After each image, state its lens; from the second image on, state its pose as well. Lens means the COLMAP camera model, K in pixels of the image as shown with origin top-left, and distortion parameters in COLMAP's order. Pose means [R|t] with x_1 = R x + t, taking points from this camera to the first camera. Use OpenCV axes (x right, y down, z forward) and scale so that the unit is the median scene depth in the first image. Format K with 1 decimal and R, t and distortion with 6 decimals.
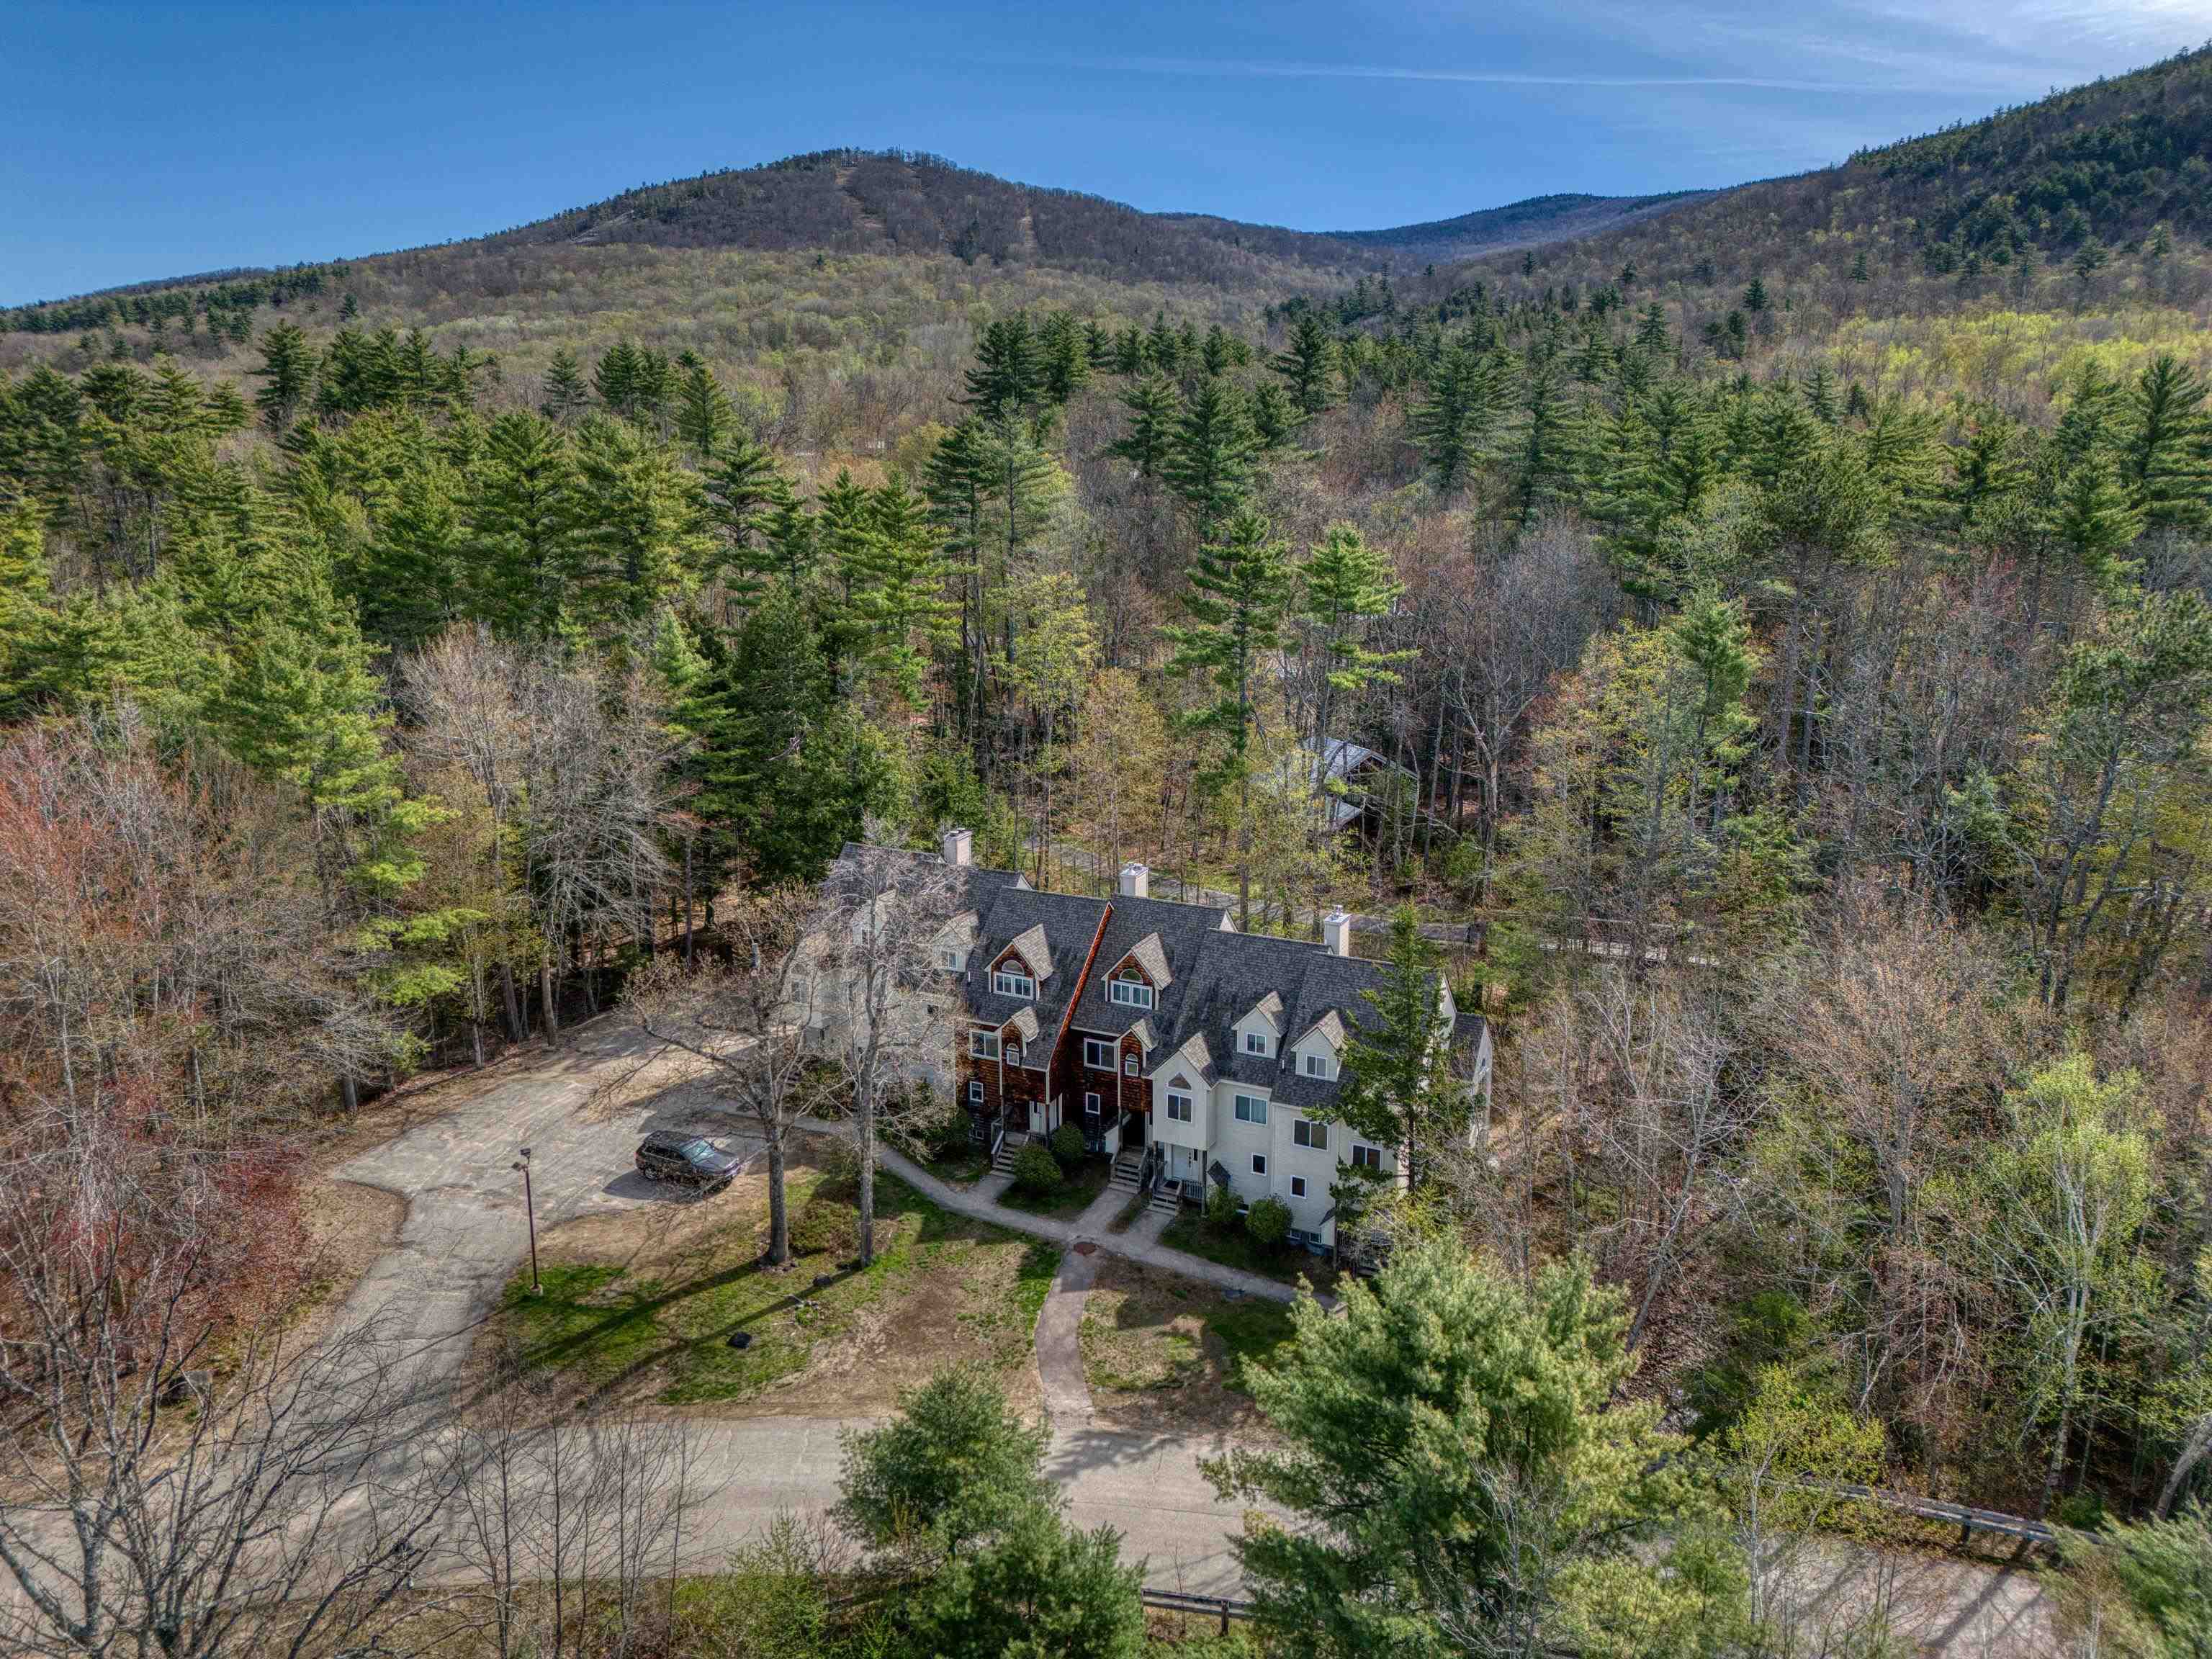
lens RADIAL K [[1533.6, 0, 1110.2], [0, 1533.6, 828.2], [0, 0, 1]] dist [0.049152, -0.000229]
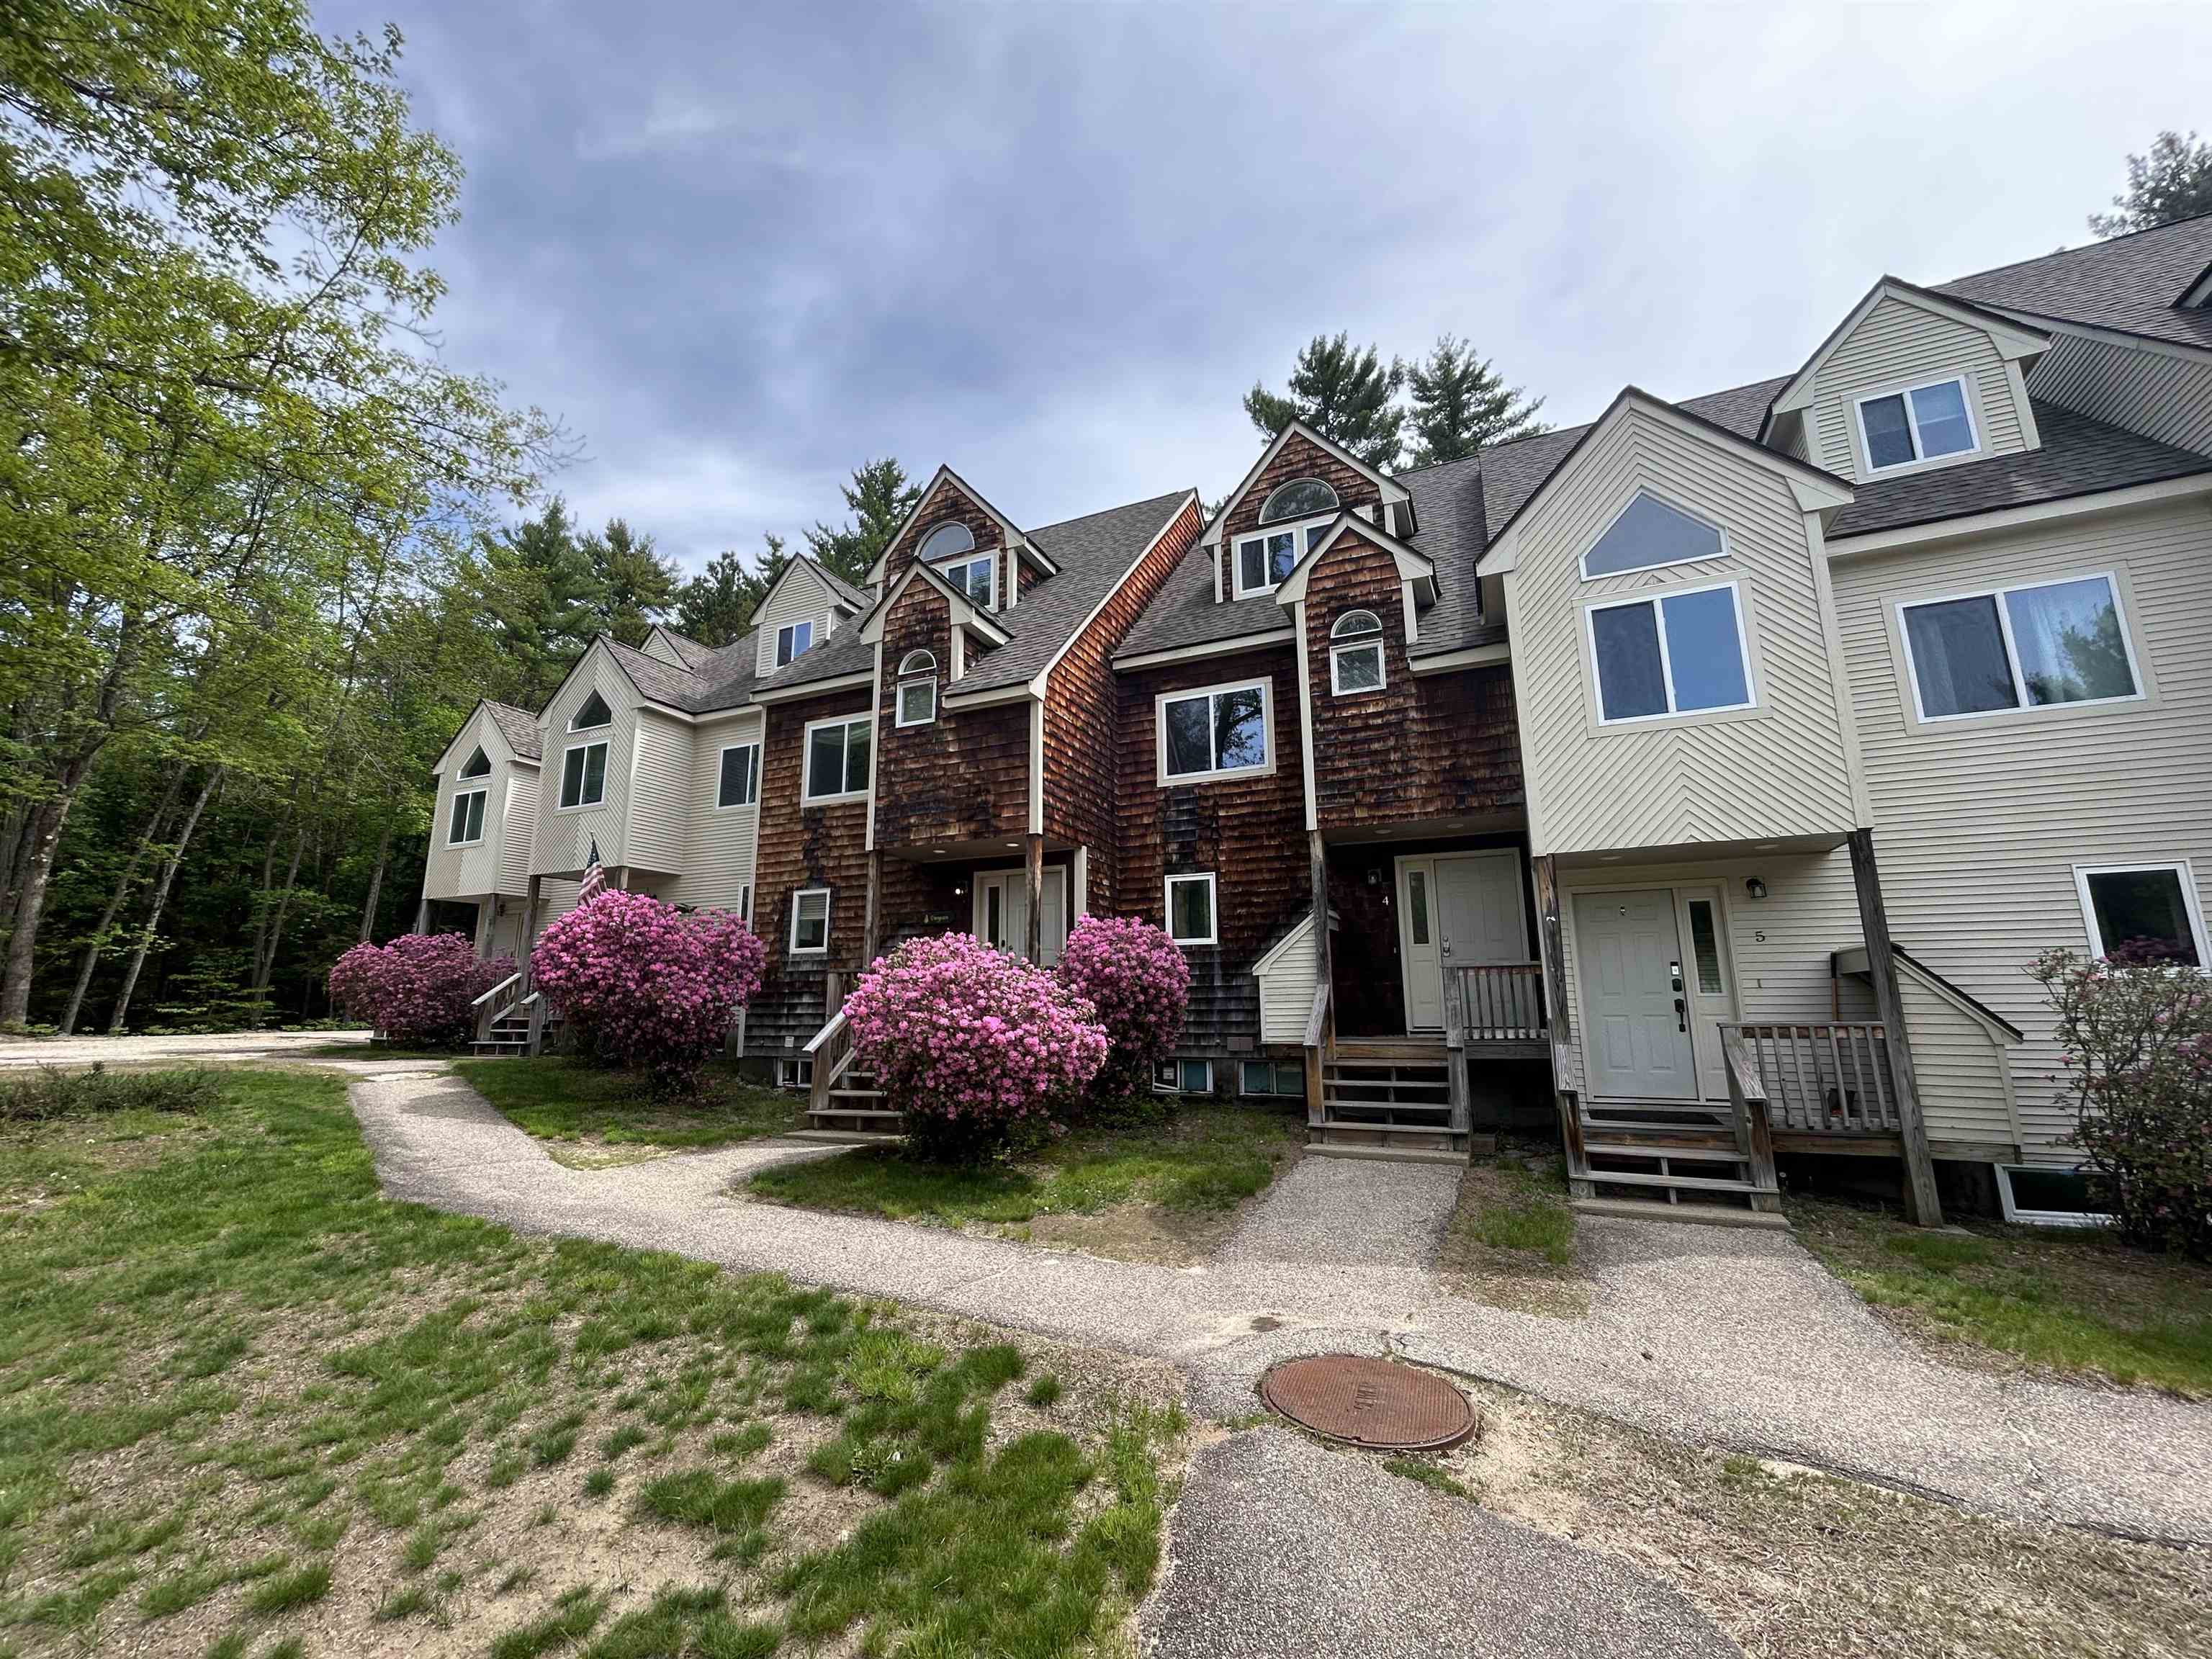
lens RADIAL K [[899.3, 0, 1096.1], [0, 899.3, 827.5], [0, 0, 1]] dist [-0.002542, 0.001220]
pose [[0.999901, -0.001779, 0.013984, -0.033968], [0.007550, 0.905301, -0.424703, 0.253197], [-0.011904, 0.424766, 0.905225, 0.894891]]
